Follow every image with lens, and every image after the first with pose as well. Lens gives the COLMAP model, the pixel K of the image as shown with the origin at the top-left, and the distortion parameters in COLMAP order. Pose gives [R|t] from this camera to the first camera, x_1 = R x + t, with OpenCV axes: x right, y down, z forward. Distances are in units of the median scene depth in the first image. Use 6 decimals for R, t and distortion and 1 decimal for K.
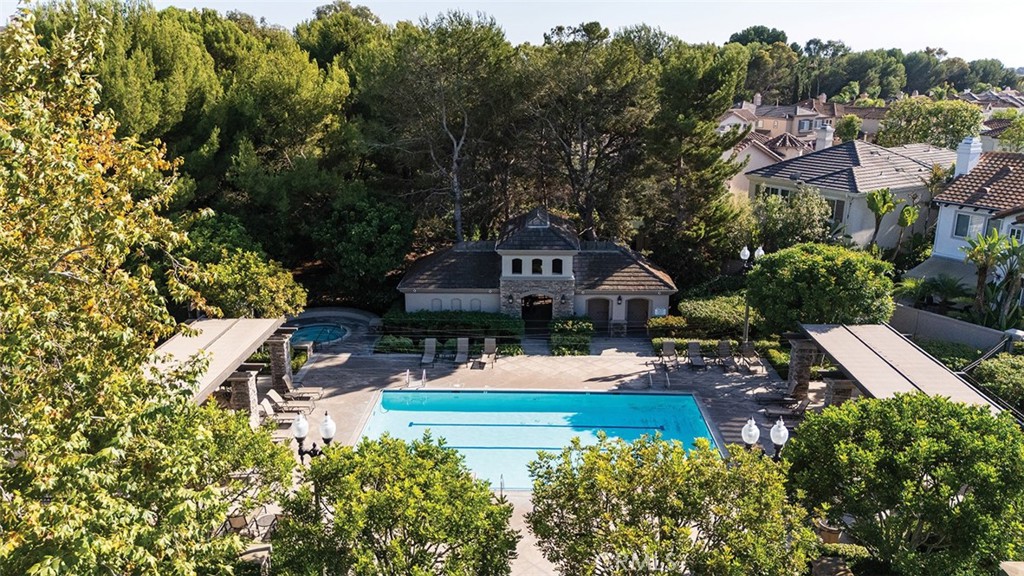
lens RADIAL K [[744.8, 0, 512.0], [0, 744.8, 288.0], [0, 0, 1]] dist [0.090068, -0.098680]
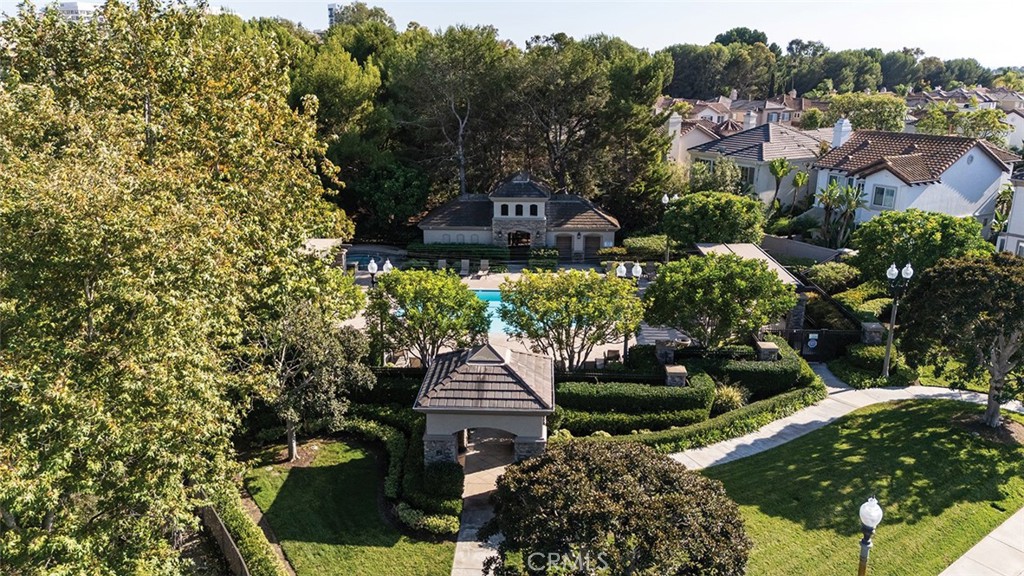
lens RADIAL K [[744.8, 0, 512.0], [0, 744.8, 288.0], [0, 0, 1]] dist [0.090068, -0.098680]
pose [[0.999932, 0.006938, -0.009324, 0.032430], [-0.006903, 0.999969, 0.003726, 0.104157], [0.009349, -0.003662, 0.999950, -0.361481]]
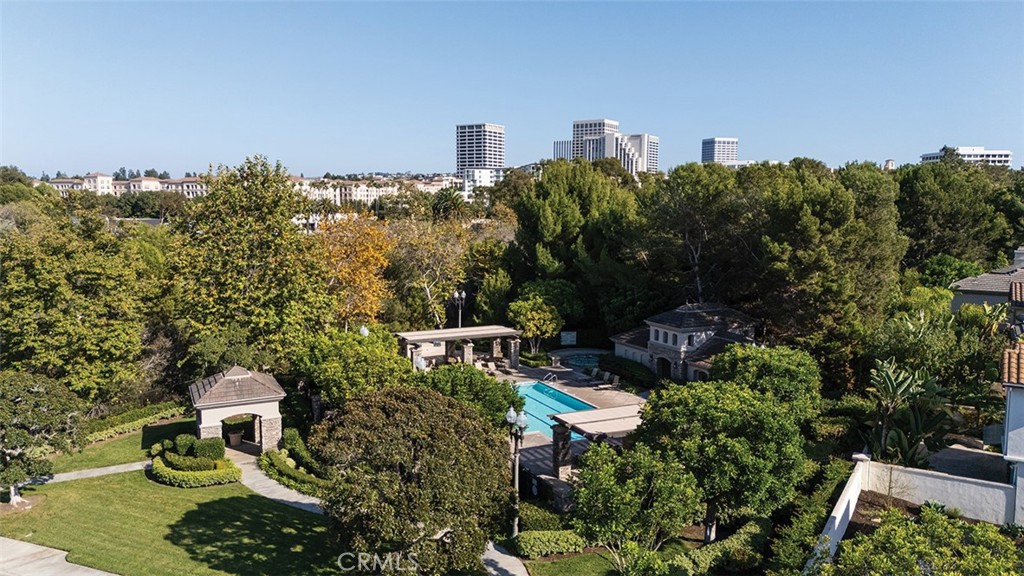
lens RADIAL K [[744.8, 0, 512.0], [0, 744.8, 288.0], [0, 0, 1]] dist [0.090068, -0.098680]
pose [[0.459548, 0.100442, -0.882455, 1.053560], [-0.248102, 0.968548, -0.018961, -0.019445], [0.852796, 0.227652, 0.470014, 0.077050]]
